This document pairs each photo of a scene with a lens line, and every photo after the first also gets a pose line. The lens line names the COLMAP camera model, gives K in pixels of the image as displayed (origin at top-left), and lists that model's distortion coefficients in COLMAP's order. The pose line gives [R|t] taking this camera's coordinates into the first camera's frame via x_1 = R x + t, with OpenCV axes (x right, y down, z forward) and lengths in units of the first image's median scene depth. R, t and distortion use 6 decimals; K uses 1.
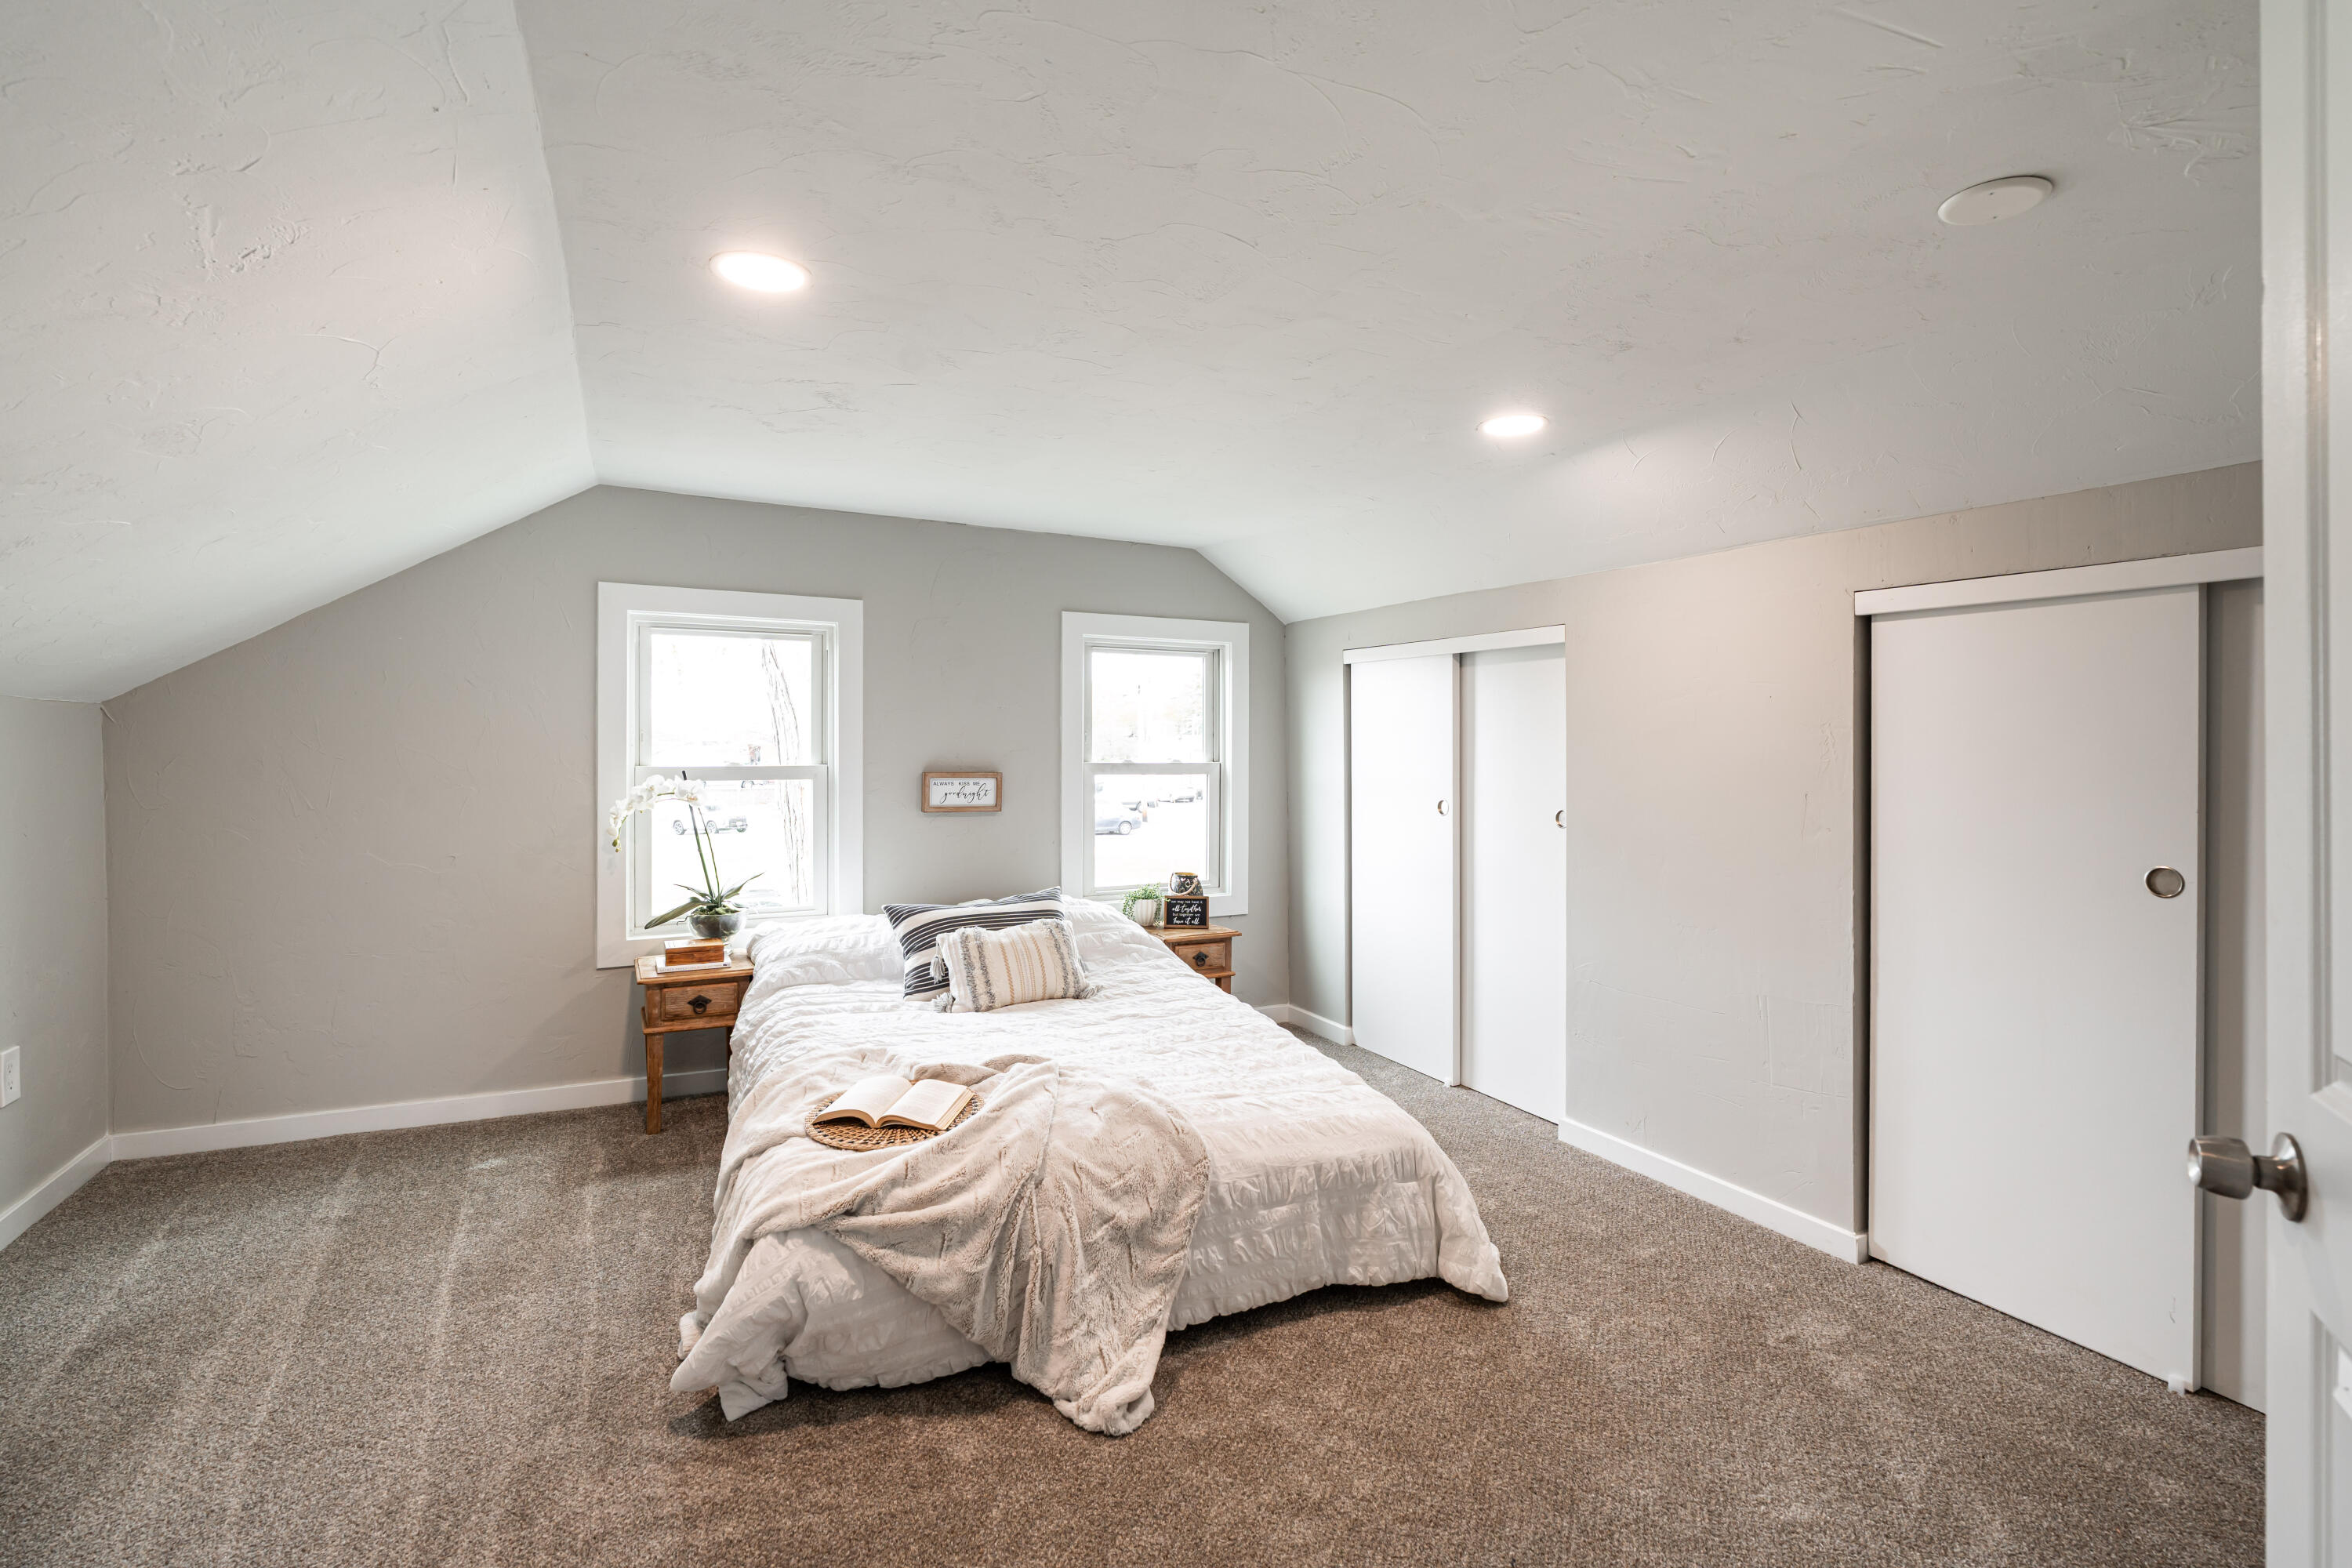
lens RADIAL K [[1049.7, 0, 1154.4], [0, 1049.7, 733.8], [0, 0, 1]] dist [-0.024673, 0.001114]
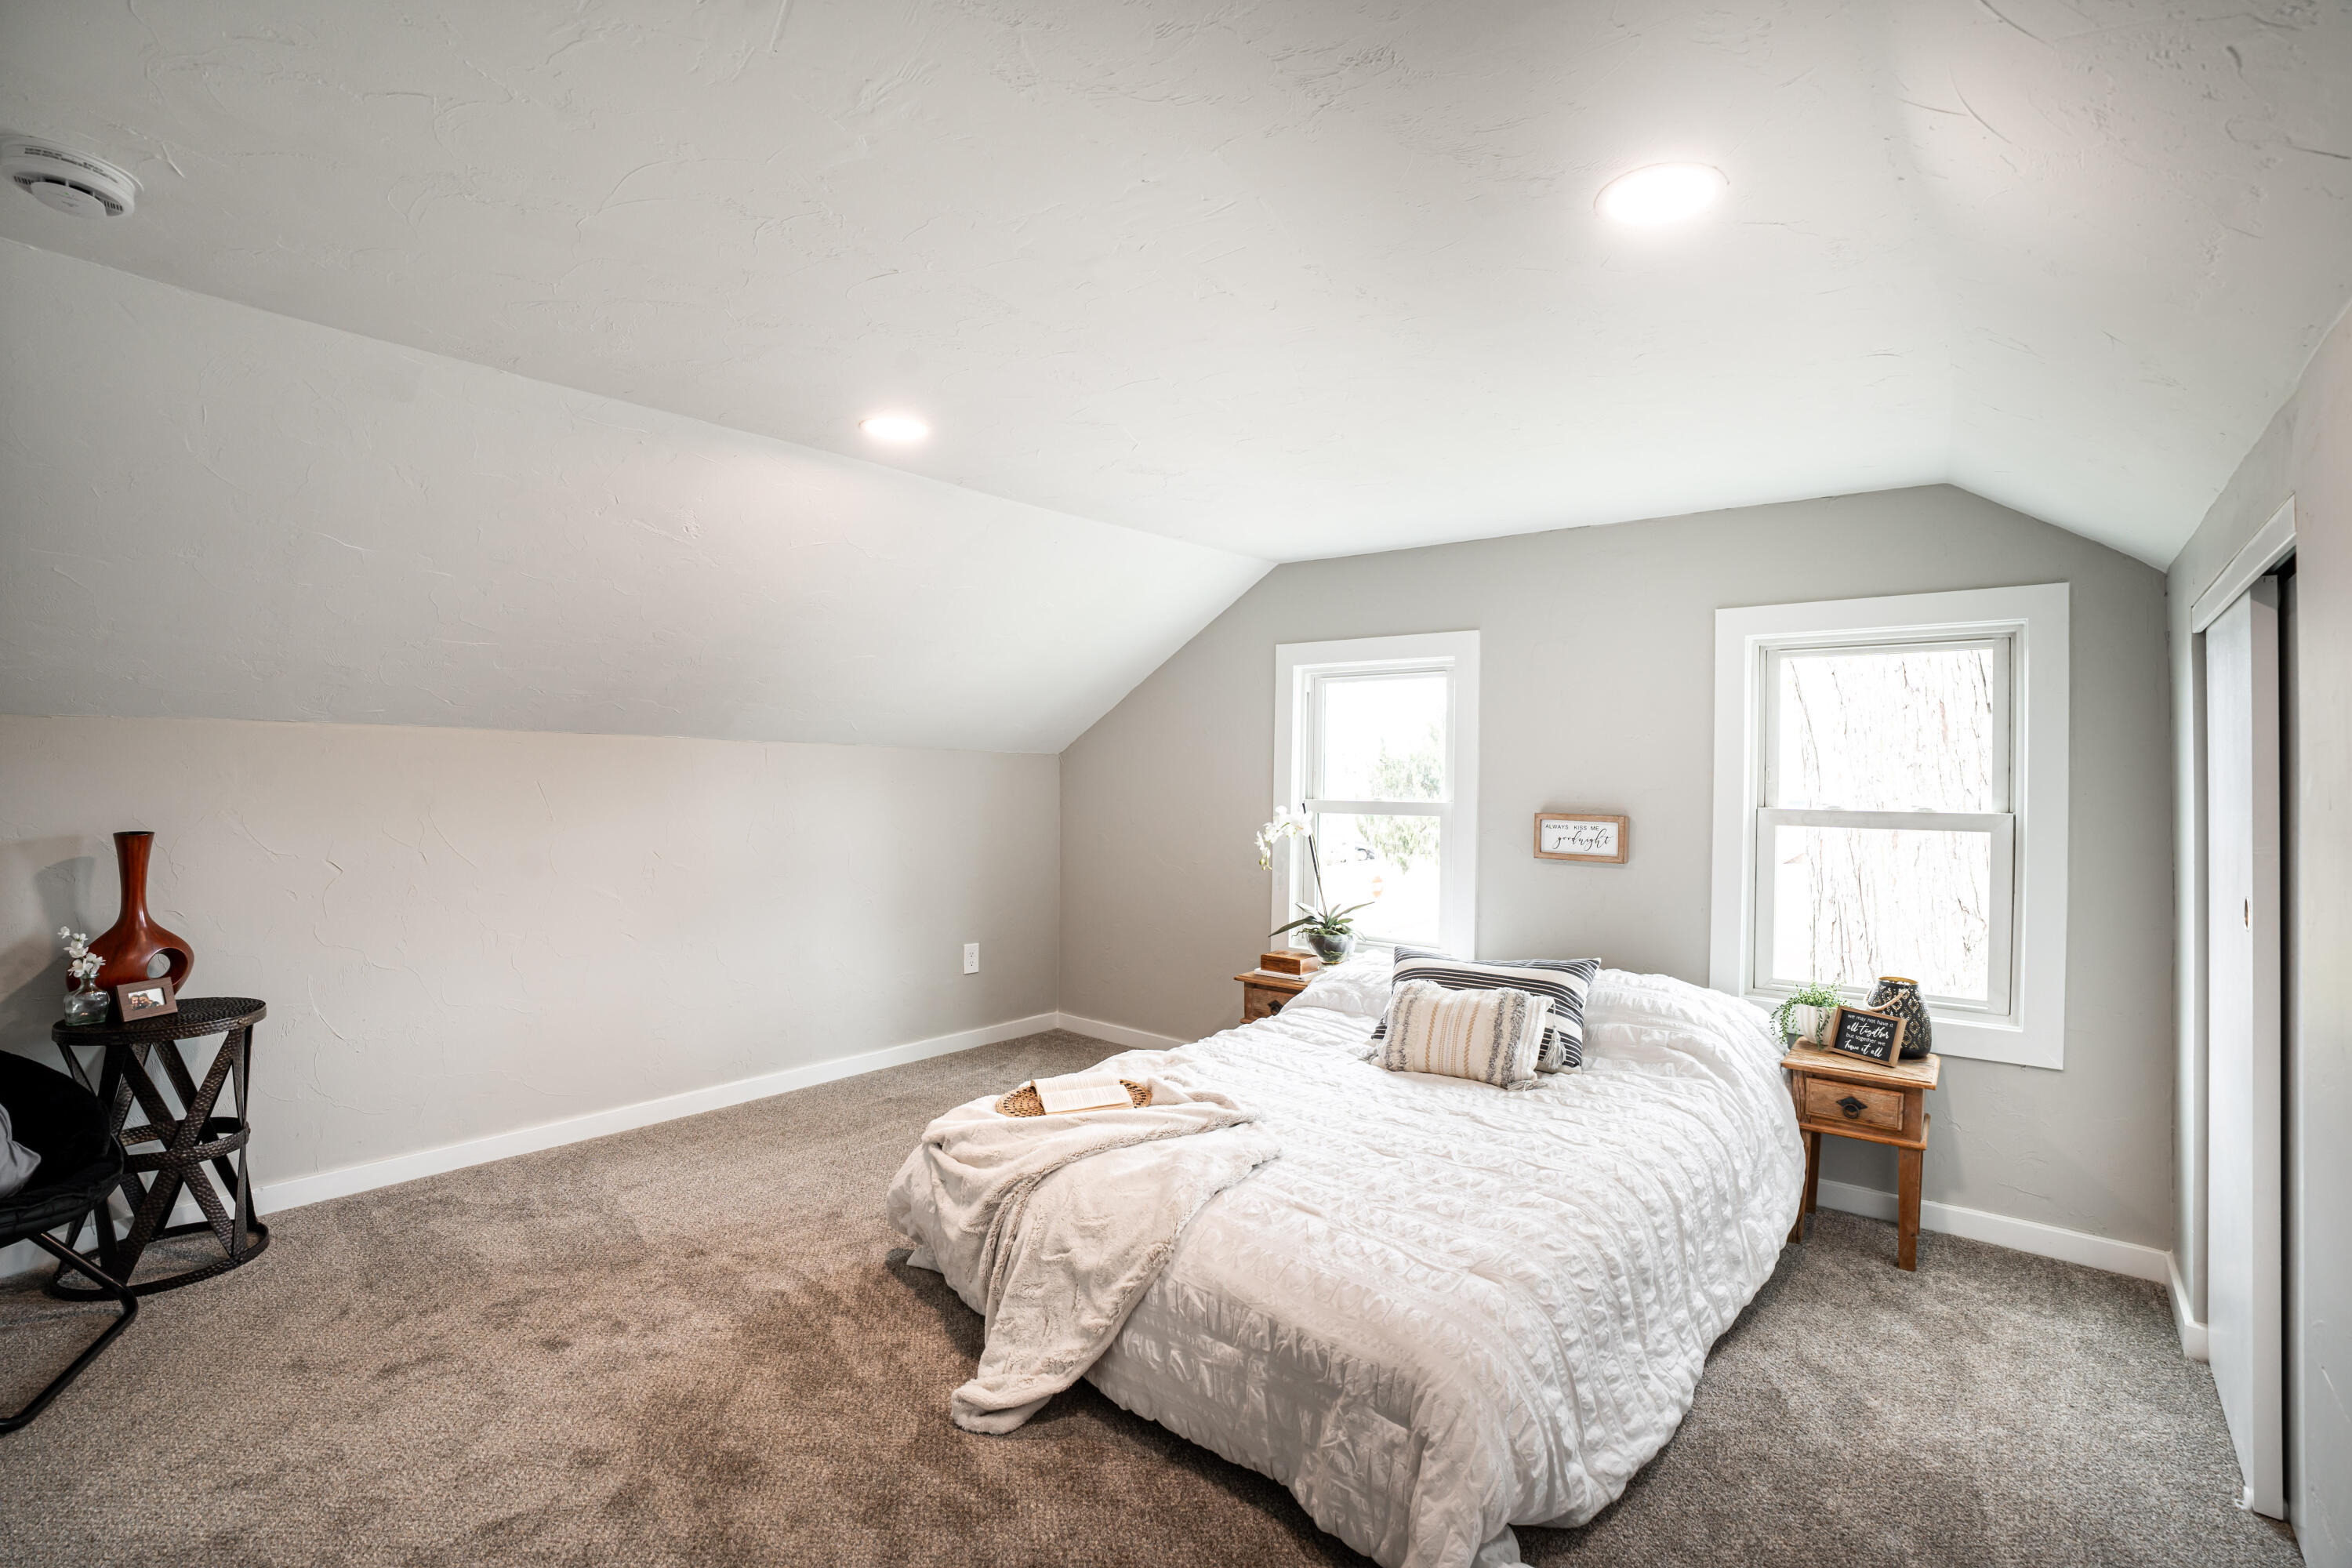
lens RADIAL K [[1049.7, 0, 1176.9], [0, 1049.7, 779.8], [0, 0, 1]] dist [-0.024673, 0.001114]
pose [[0.422281, 0.004002, -0.906456, 0.557621], [0.003023, 0.999978, 0.005823, 0.002480], [0.906460, -0.005200, 0.422260, 0.409120]]
